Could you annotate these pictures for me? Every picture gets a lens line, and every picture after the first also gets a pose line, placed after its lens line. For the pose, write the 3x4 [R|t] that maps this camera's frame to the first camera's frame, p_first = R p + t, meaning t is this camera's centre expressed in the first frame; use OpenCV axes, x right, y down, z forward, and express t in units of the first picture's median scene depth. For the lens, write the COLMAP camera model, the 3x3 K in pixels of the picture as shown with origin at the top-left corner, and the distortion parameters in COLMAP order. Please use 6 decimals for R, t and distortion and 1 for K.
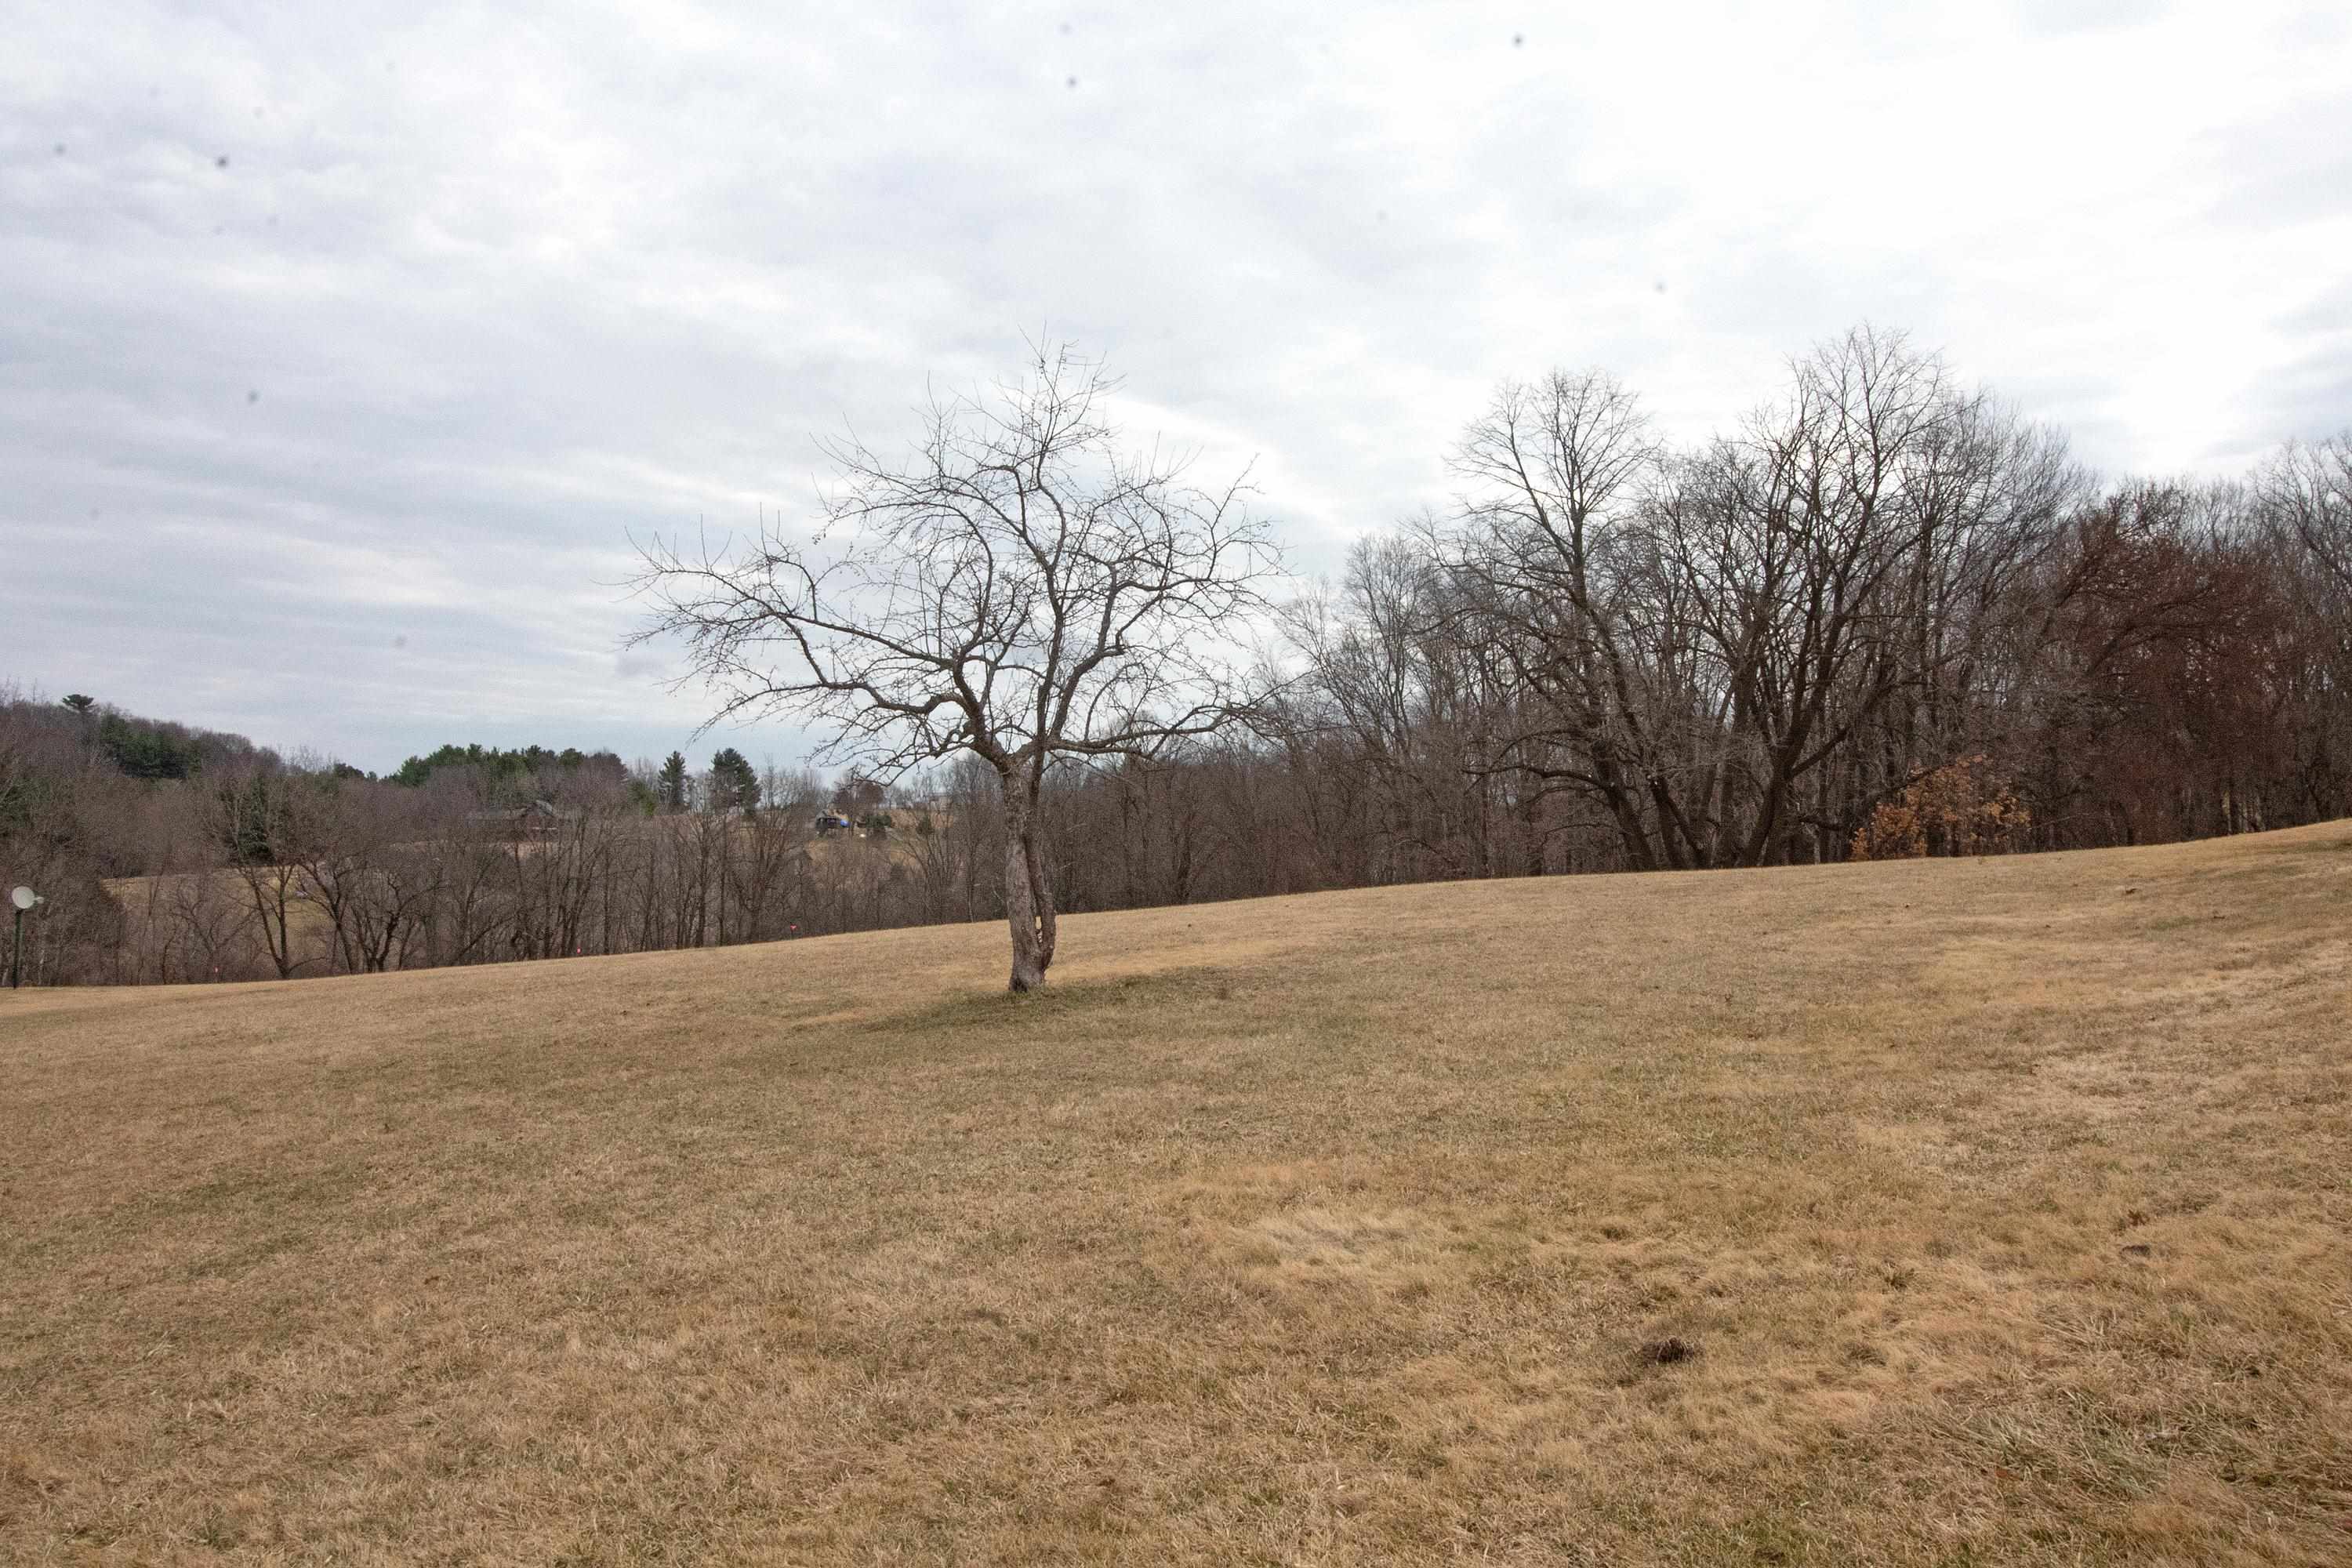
lens RADIAL K [[1946.8, 0, 1174.3], [0, 1946.8, 795.5], [0, 0, 1]] dist [0.087164, -0.116217]
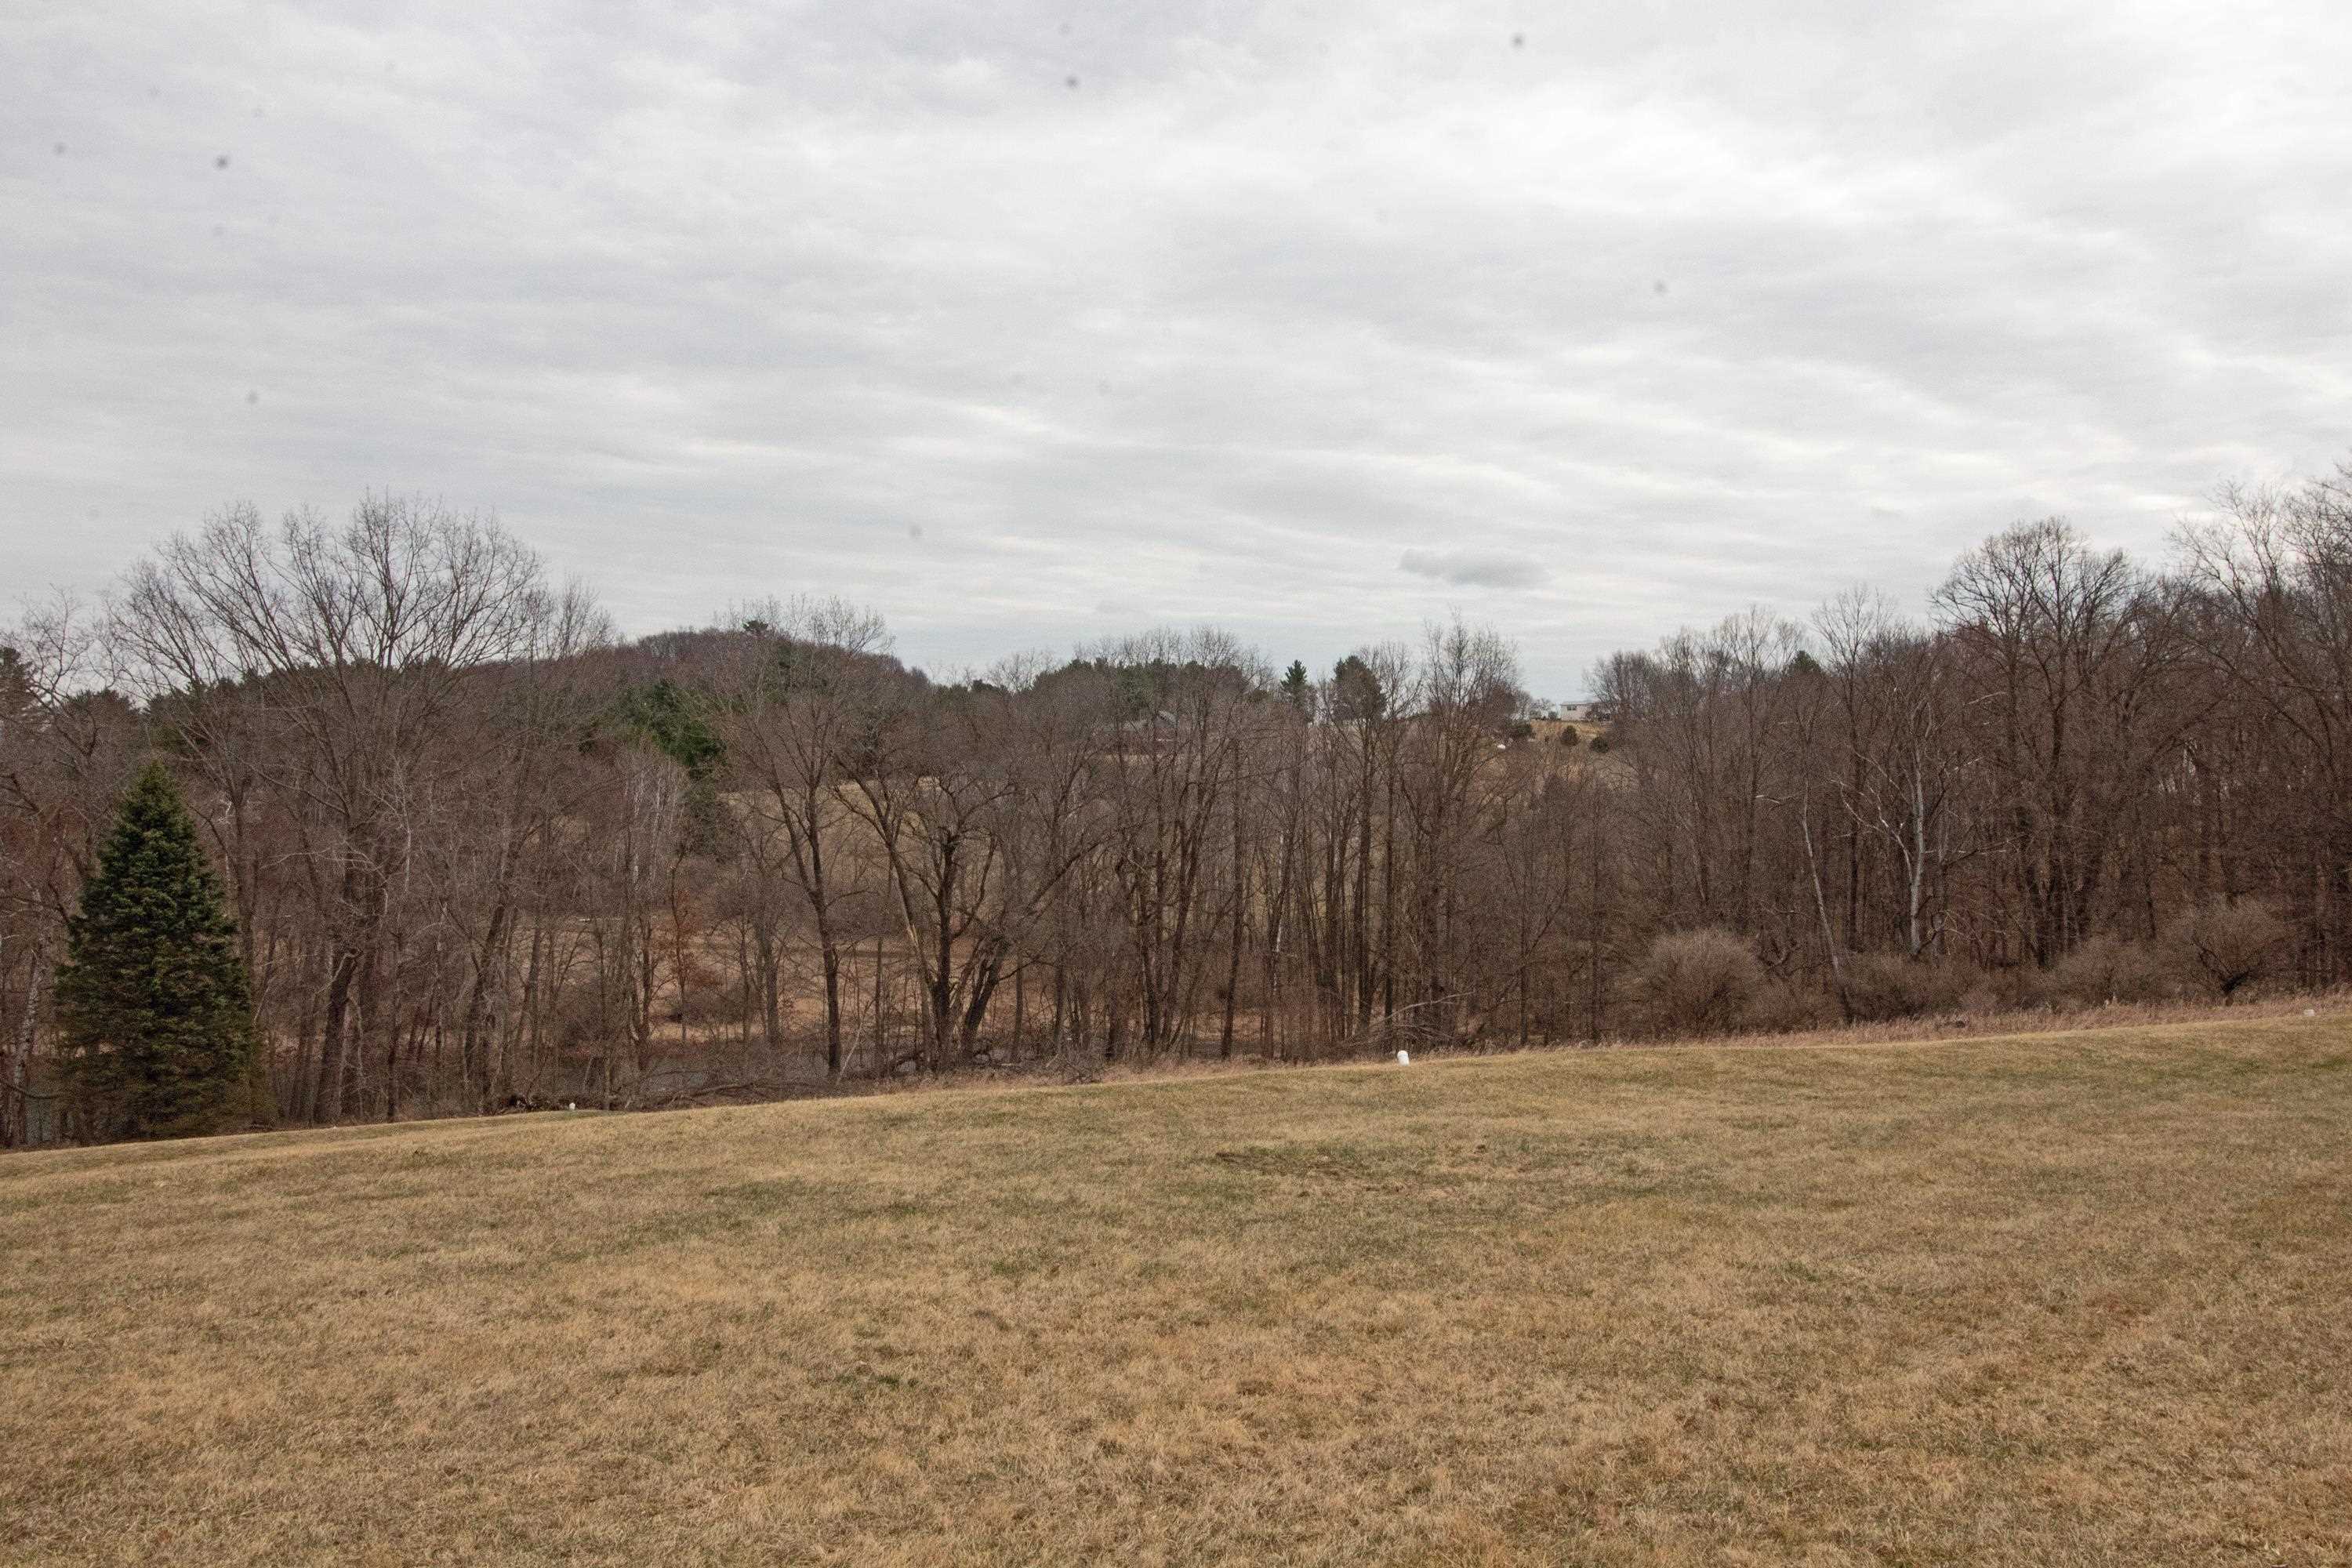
lens RADIAL K [[1946.8, 0, 1174.3], [0, 1946.8, 795.5], [0, 0, 1]] dist [0.087164, -0.116217]
pose [[0.952750, 0.003504, -0.303734, -0.058530], [0.009200, 0.999142, 0.040388, 0.010737], [0.303615, -0.041274, 0.951900, 0.193110]]
